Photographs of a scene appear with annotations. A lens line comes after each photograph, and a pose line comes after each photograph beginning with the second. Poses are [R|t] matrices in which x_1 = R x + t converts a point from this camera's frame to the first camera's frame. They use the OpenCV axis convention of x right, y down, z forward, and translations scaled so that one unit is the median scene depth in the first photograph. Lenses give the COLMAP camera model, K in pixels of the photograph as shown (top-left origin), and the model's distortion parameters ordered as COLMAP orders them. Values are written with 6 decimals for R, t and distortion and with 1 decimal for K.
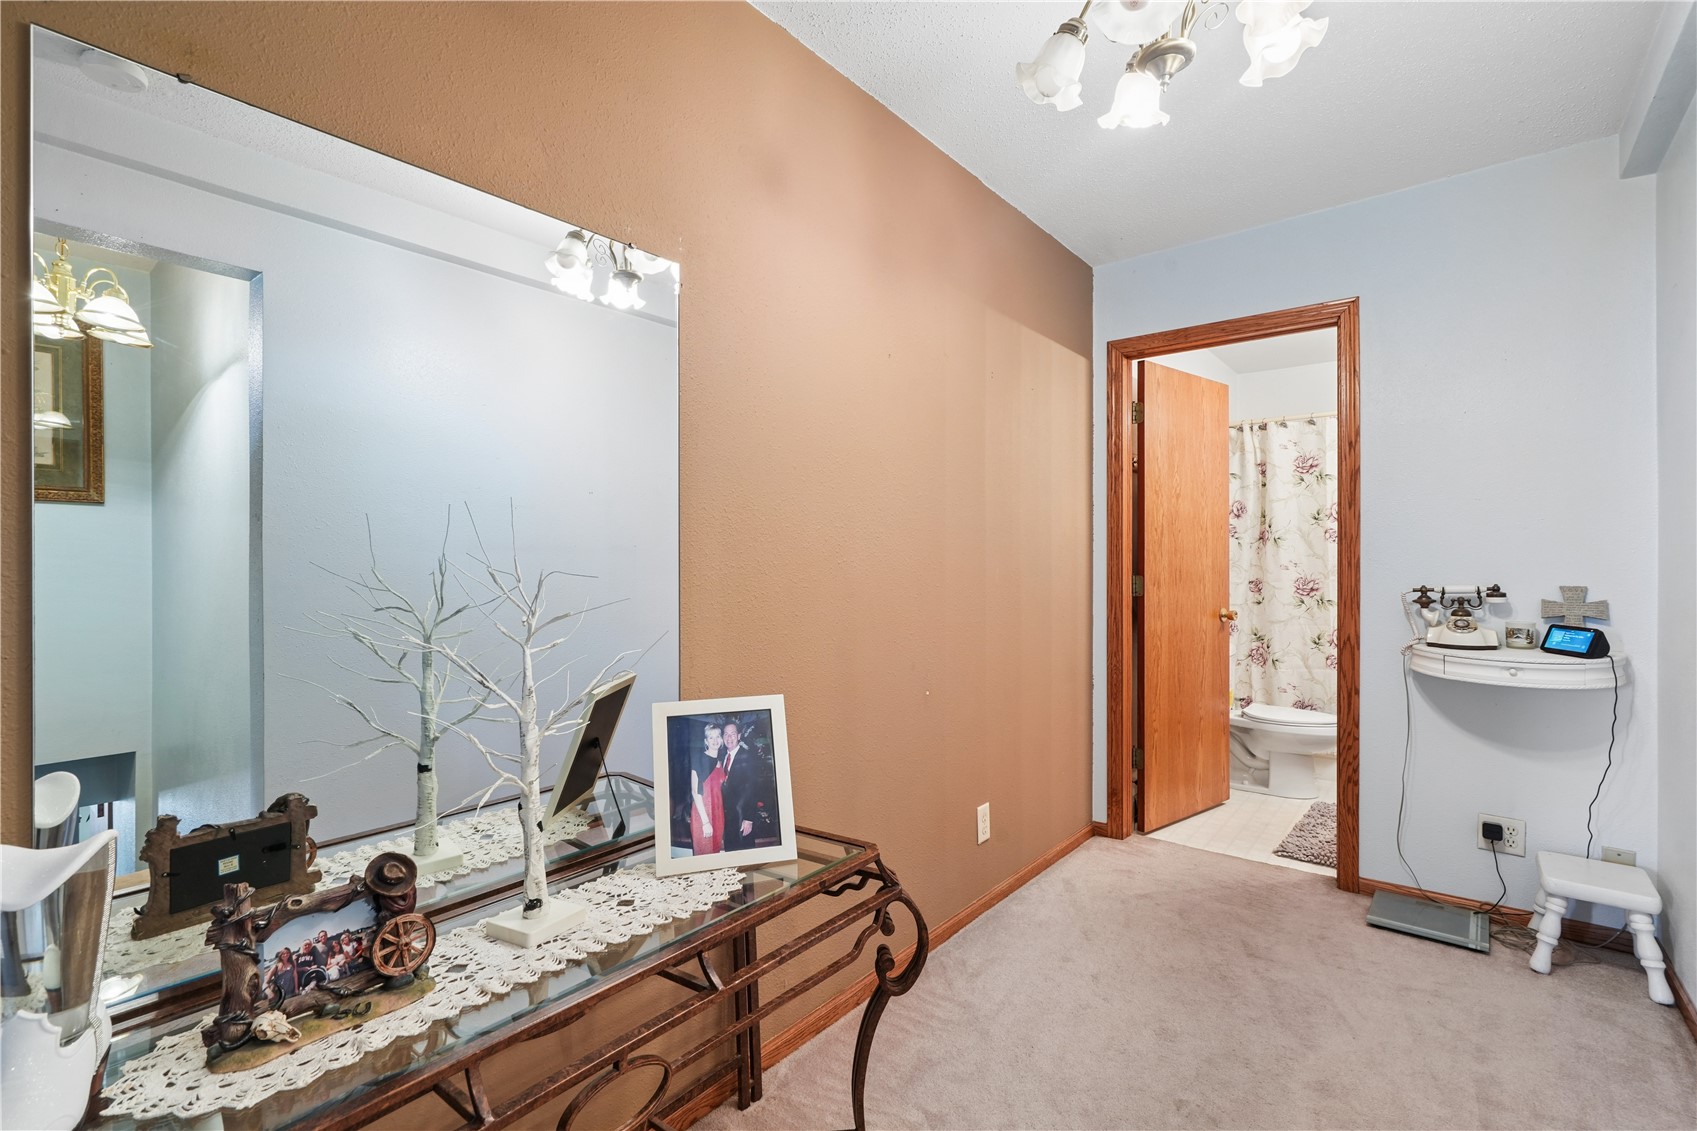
lens RADIAL K [[770.2, 0, 847.9], [0, 770.2, 565.5], [0, 0, 1]] dist [0.000874, 0.001219]
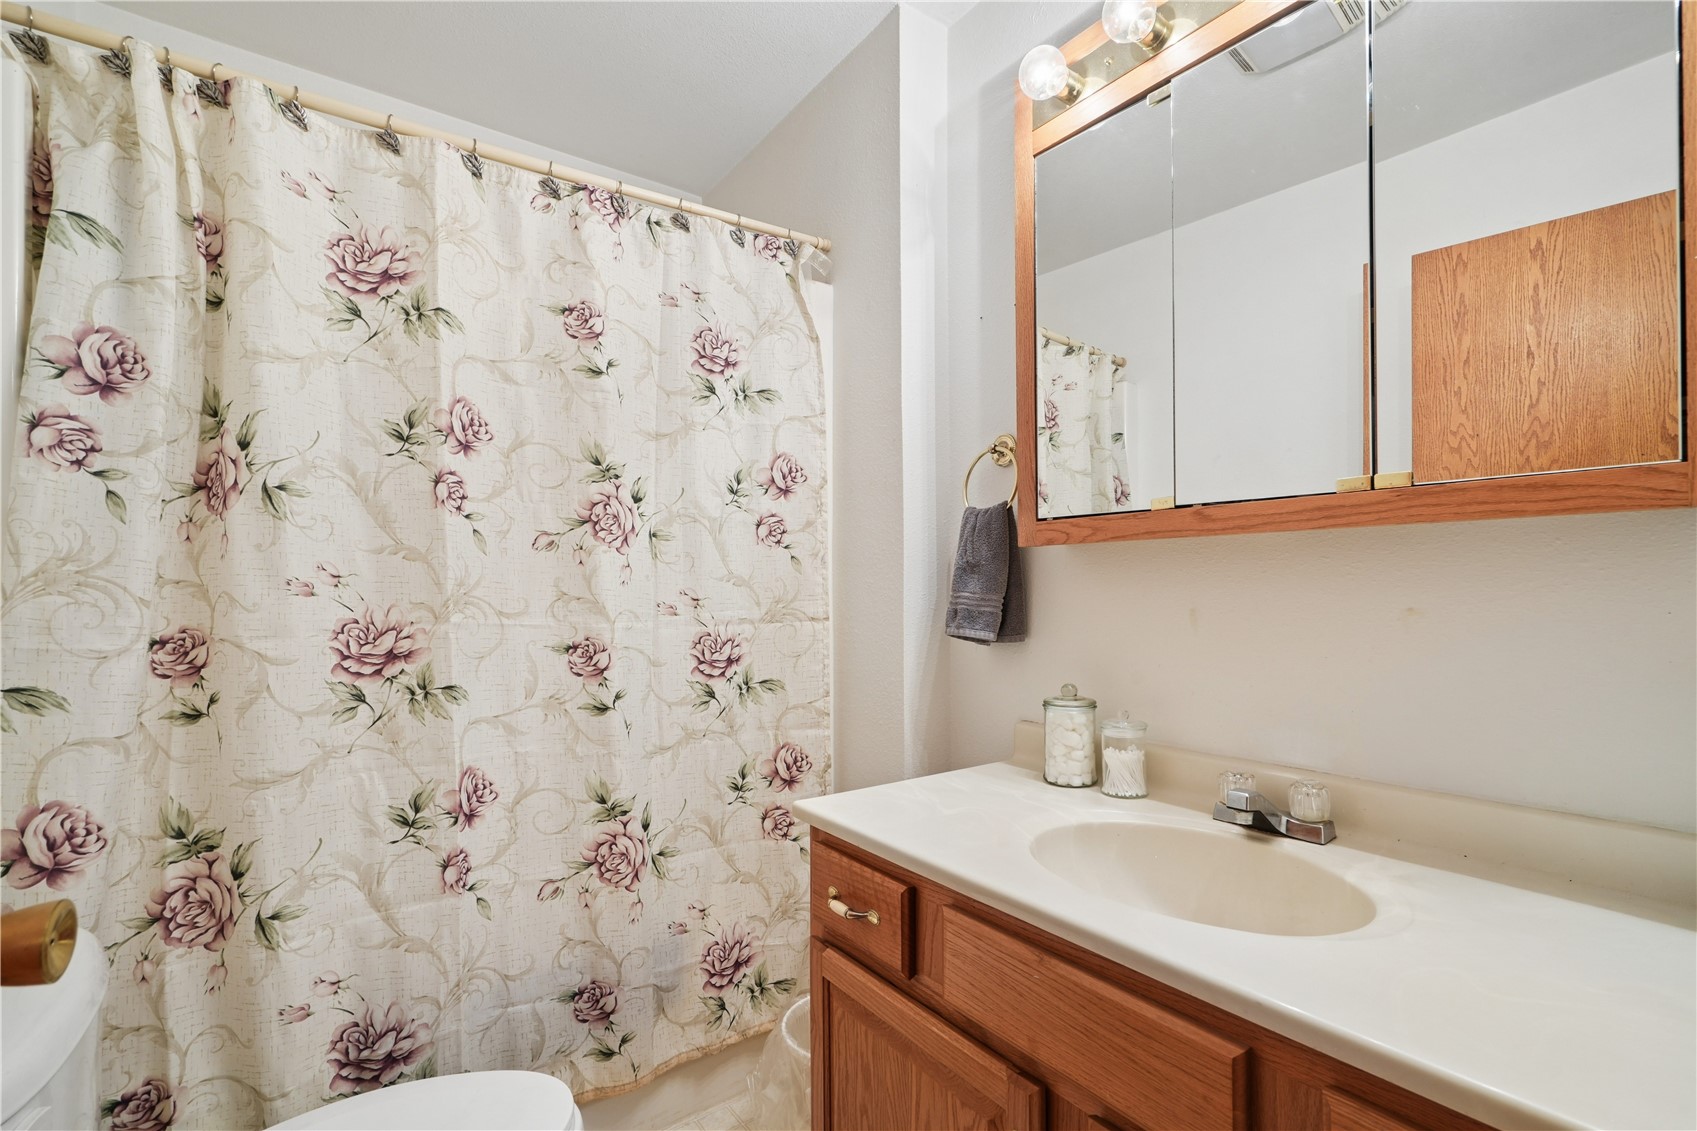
lens RADIAL K [[770.2, 0, 846.7], [0, 770.2, 571.4], [0, 0, 1]] dist [0.000874, 0.001219]
pose [[0.272546, 0.010797, 0.962082, 0.330494], [0.006841, 0.999890, -0.013160, 0.001288], [-0.962119, 0.010168, 0.272442, 0.699798]]
